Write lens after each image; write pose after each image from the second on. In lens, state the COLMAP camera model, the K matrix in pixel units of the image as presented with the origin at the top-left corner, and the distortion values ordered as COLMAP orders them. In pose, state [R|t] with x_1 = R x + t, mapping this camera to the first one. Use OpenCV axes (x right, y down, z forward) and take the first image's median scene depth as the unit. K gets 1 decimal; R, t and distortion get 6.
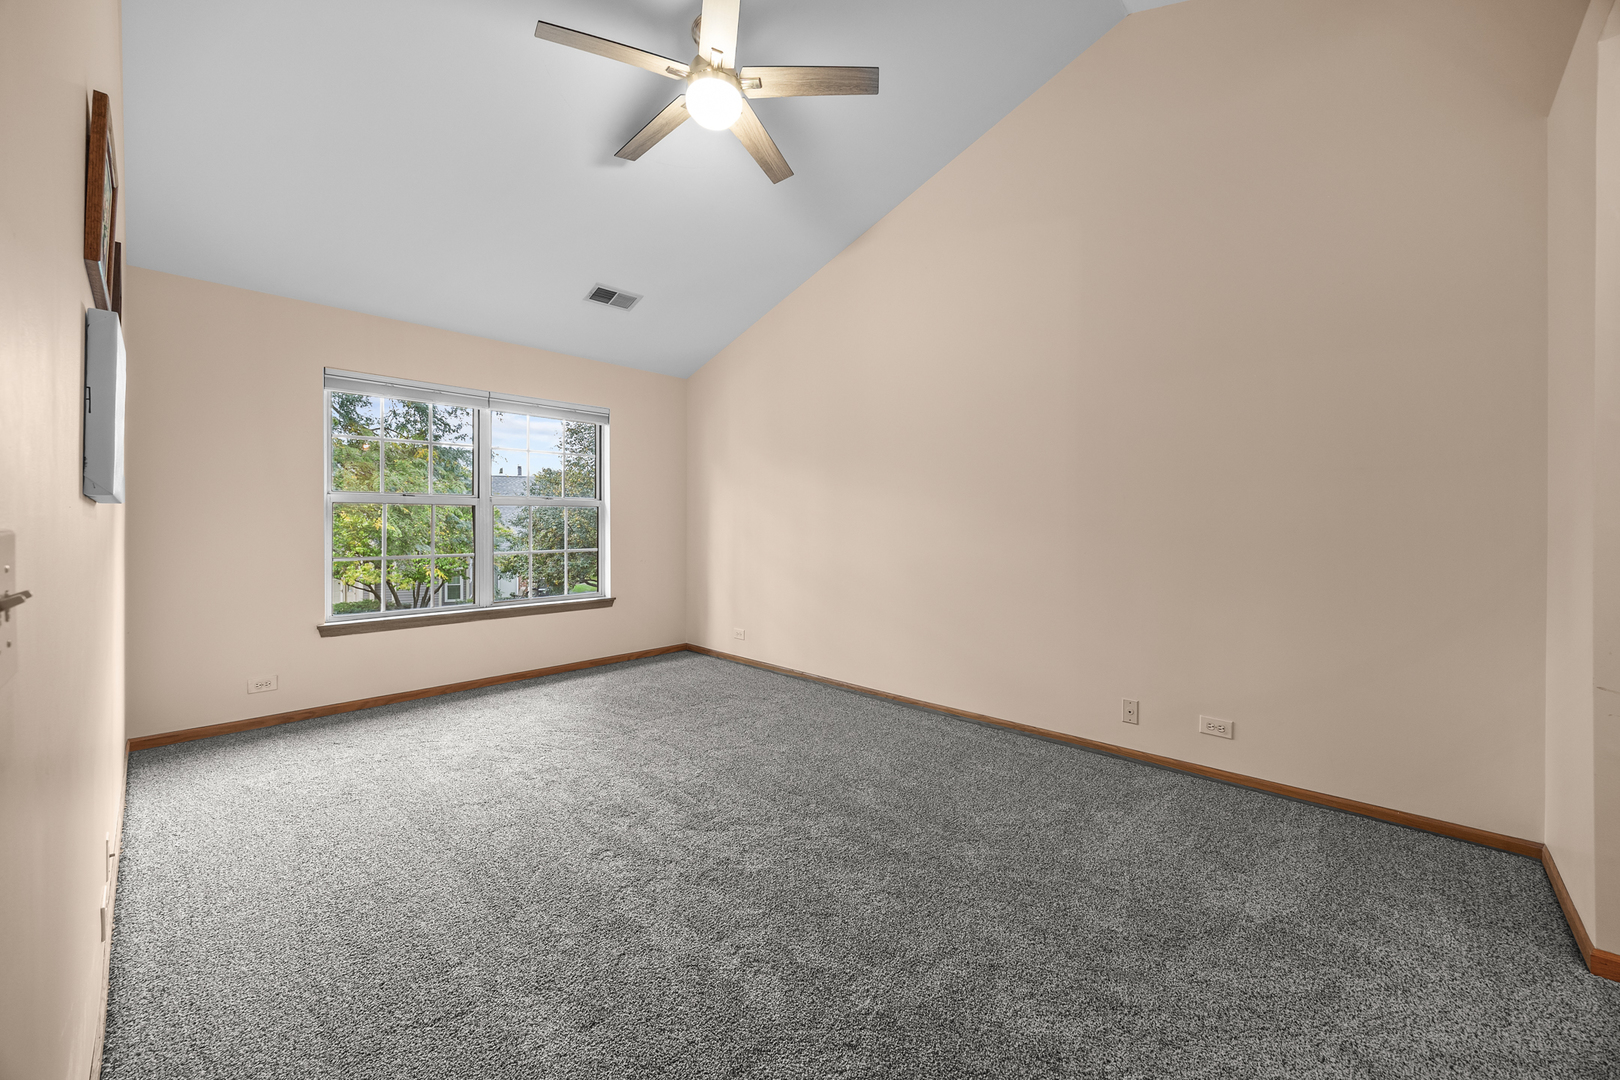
lens RADIAL K [[620.9, 0, 799.9], [0, 620.9, 527.2], [0, 0, 1]] dist [0.000896, 0.000375]
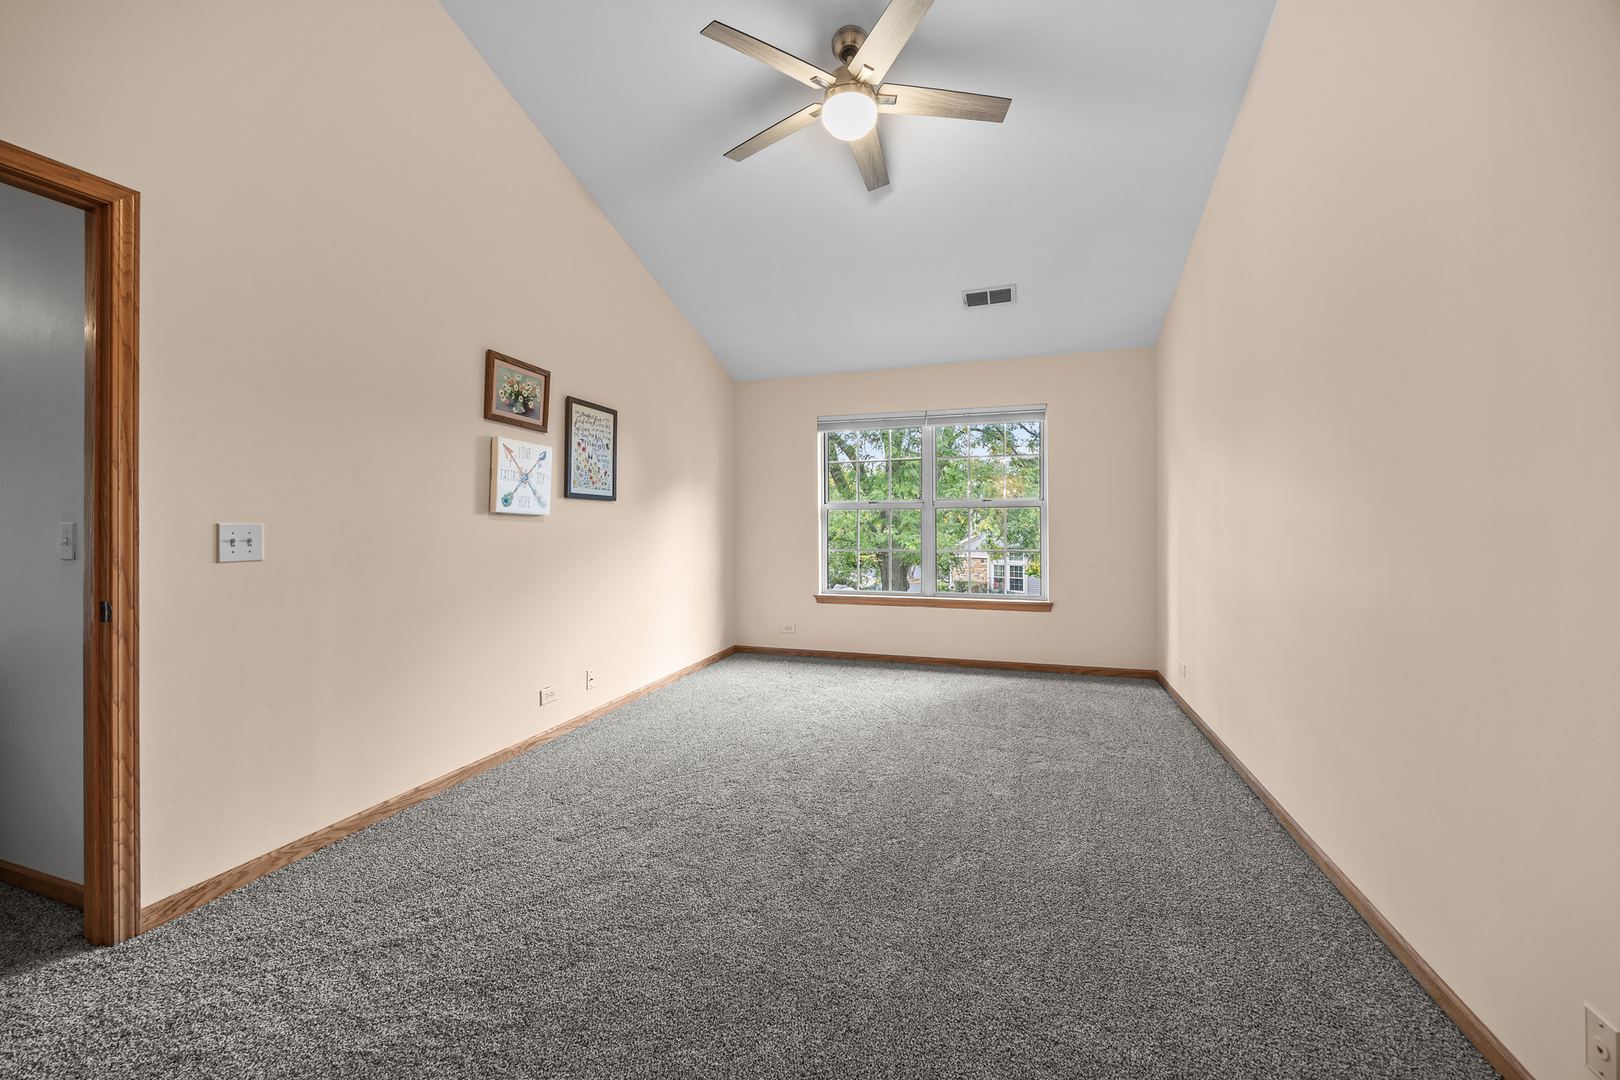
lens RADIAL K [[620.9, 0, 802.1], [0, 620.9, 533.9], [0, 0, 1]] dist [0.000896, 0.000375]
pose [[0.429164, 0.014257, -0.903114, 0.511534], [-0.001952, 0.999888, 0.014858, -0.006047], [0.903225, -0.004614, 0.429143, 0.329081]]
